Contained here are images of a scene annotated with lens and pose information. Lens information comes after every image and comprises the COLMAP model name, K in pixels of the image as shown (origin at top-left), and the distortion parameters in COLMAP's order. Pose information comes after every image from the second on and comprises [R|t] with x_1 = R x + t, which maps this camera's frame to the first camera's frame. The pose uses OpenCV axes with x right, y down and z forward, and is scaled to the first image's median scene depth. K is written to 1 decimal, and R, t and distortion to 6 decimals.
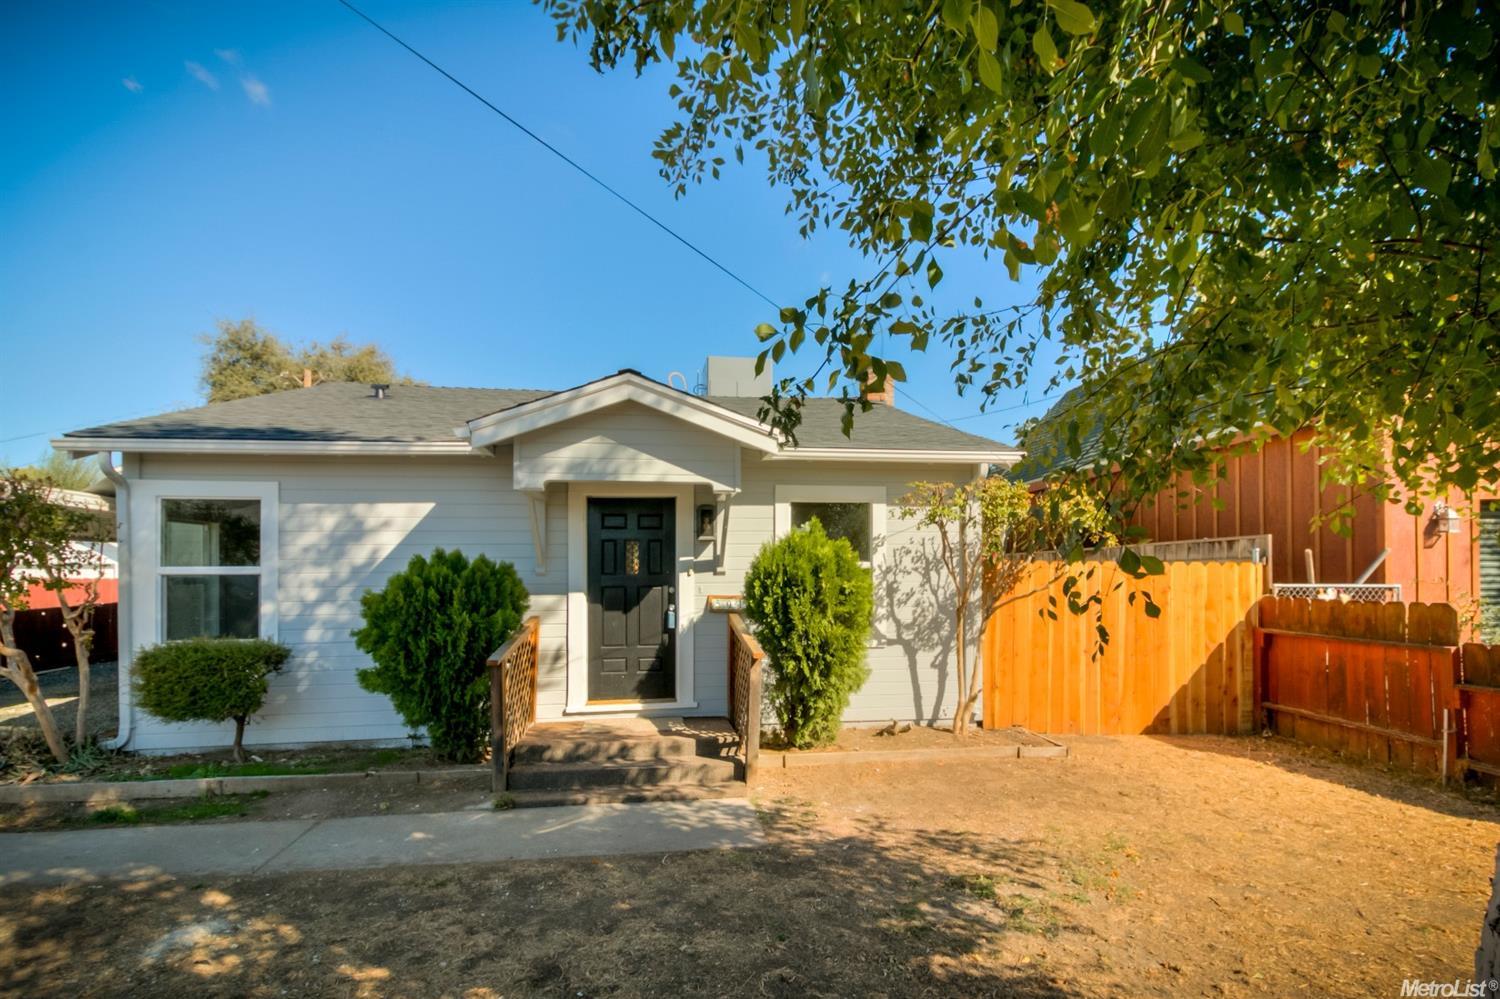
lens RADIAL K [[714.6, 0, 714.9], [0, 714.6, 555.4], [0, 0, 1]] dist [0.020739, -0.000121]
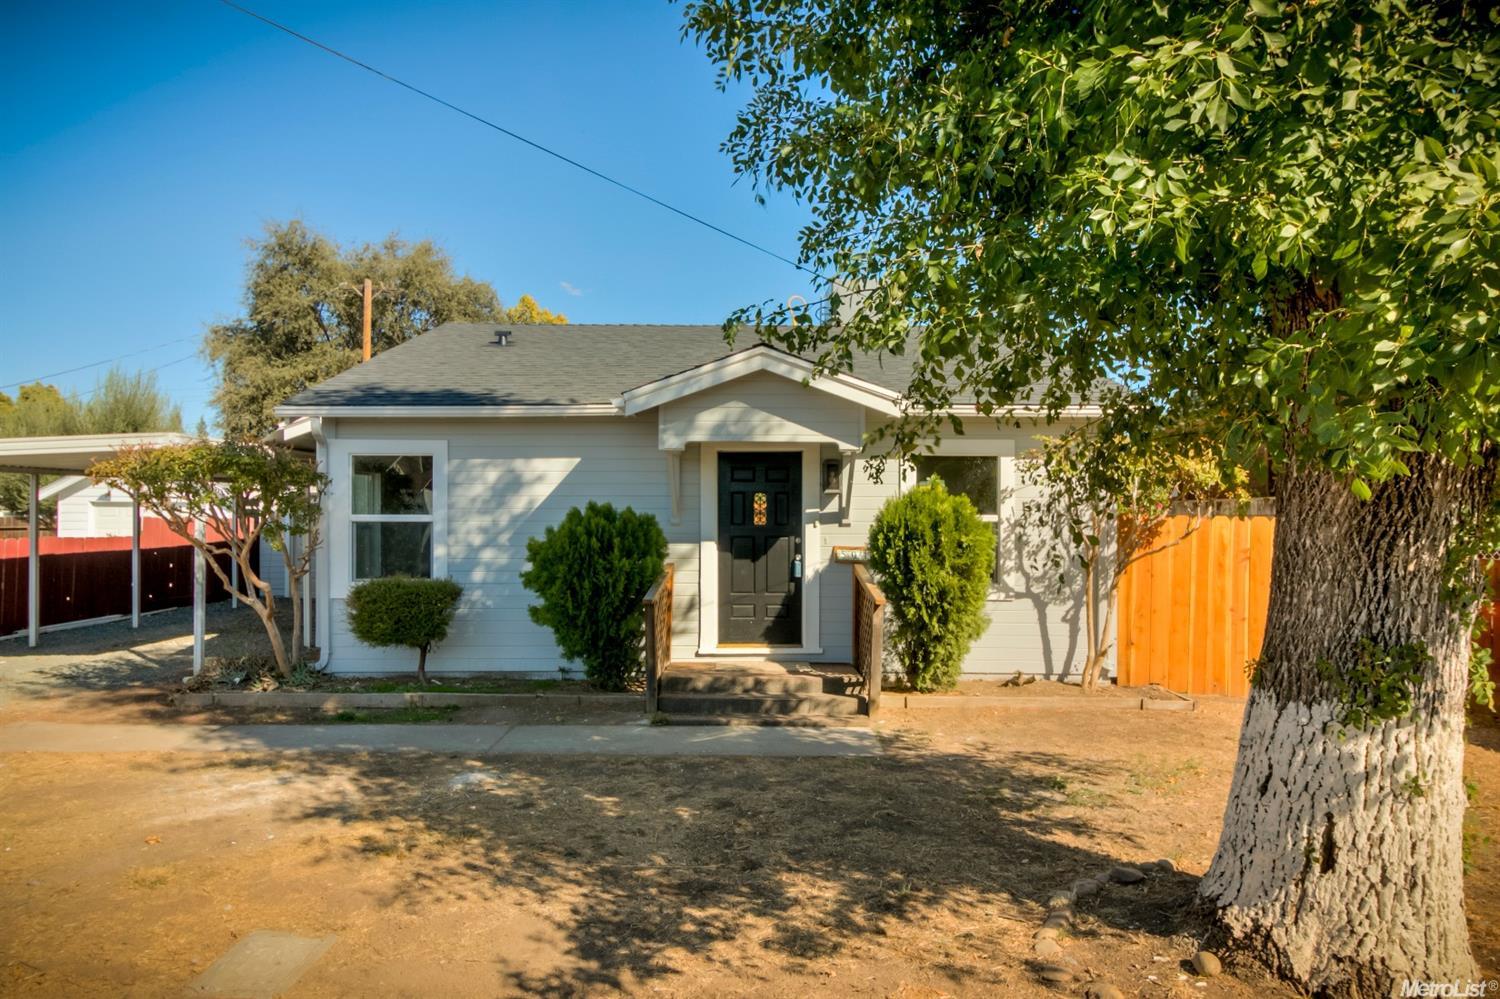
lens RADIAL K [[971.2, 0, 666.3], [0, 971.2, 482.5], [0, 0, 1]] dist [-0.000540, 0.000256]
pose [[0.984751, 0.002385, -0.173956, -0.003834], [-0.002991, 0.999990, -0.003217, -0.032866], [0.173947, 0.003688, 0.984748, -0.454127]]
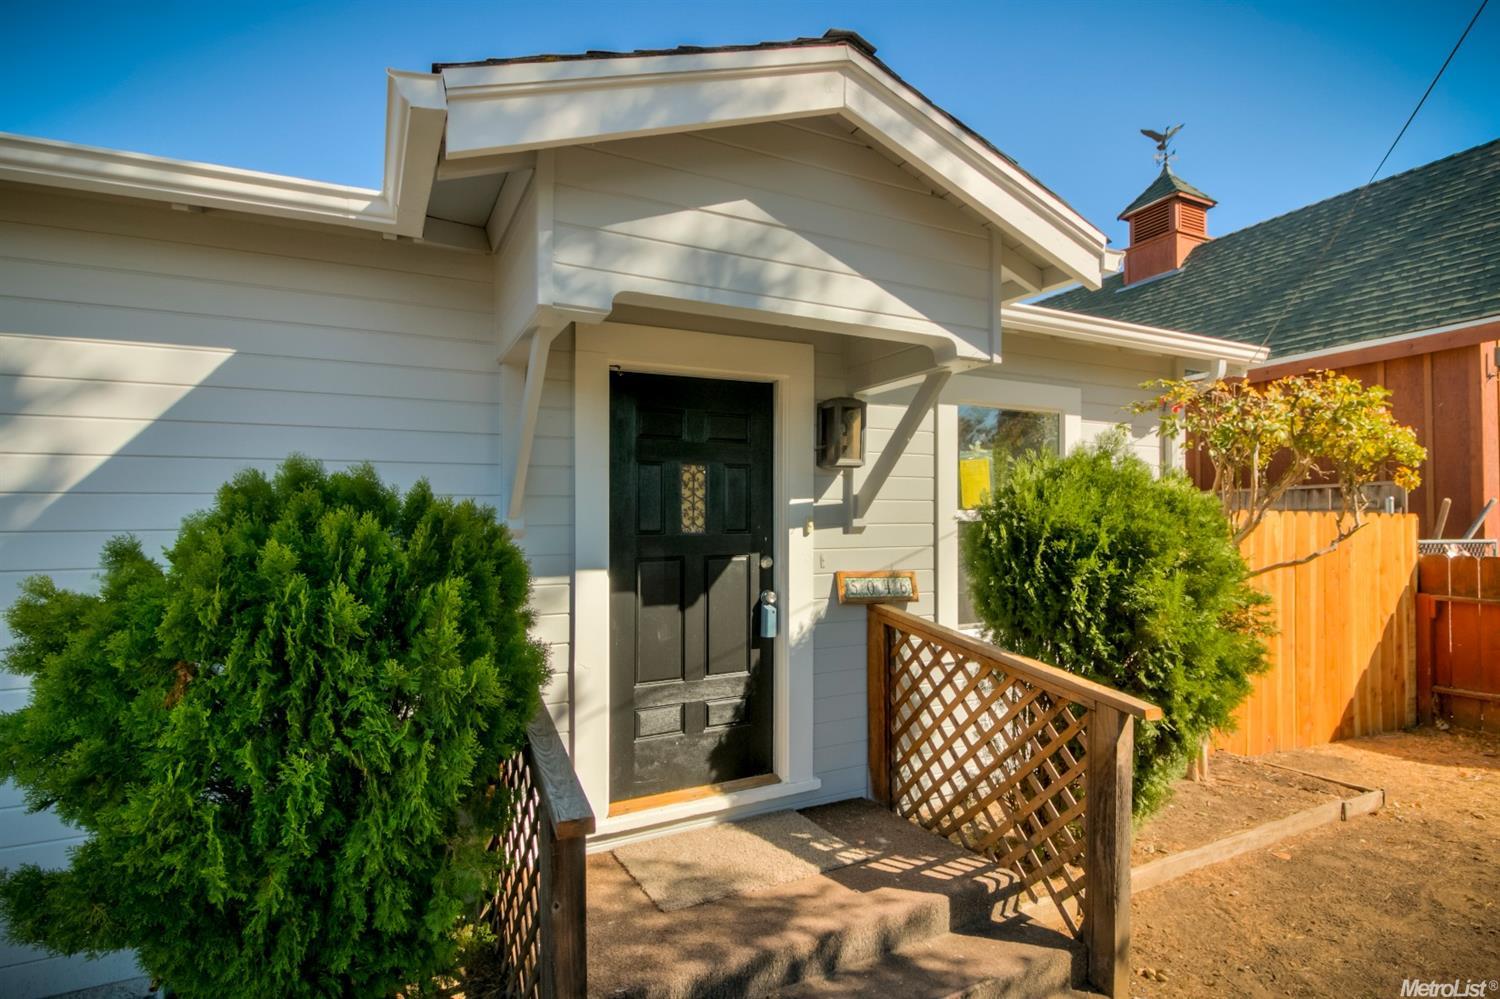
lens RADIAL K [[737.3, 0, 730.1], [0, 737.3, 500.6], [0, 0, 1]] dist [-0.004191, -0.001321]
pose [[0.938443, 0.009236, 0.345310, -0.288147], [-0.003027, 0.999824, -0.018515, 0.014831], [-0.345421, 0.016330, 0.938306, 0.548040]]
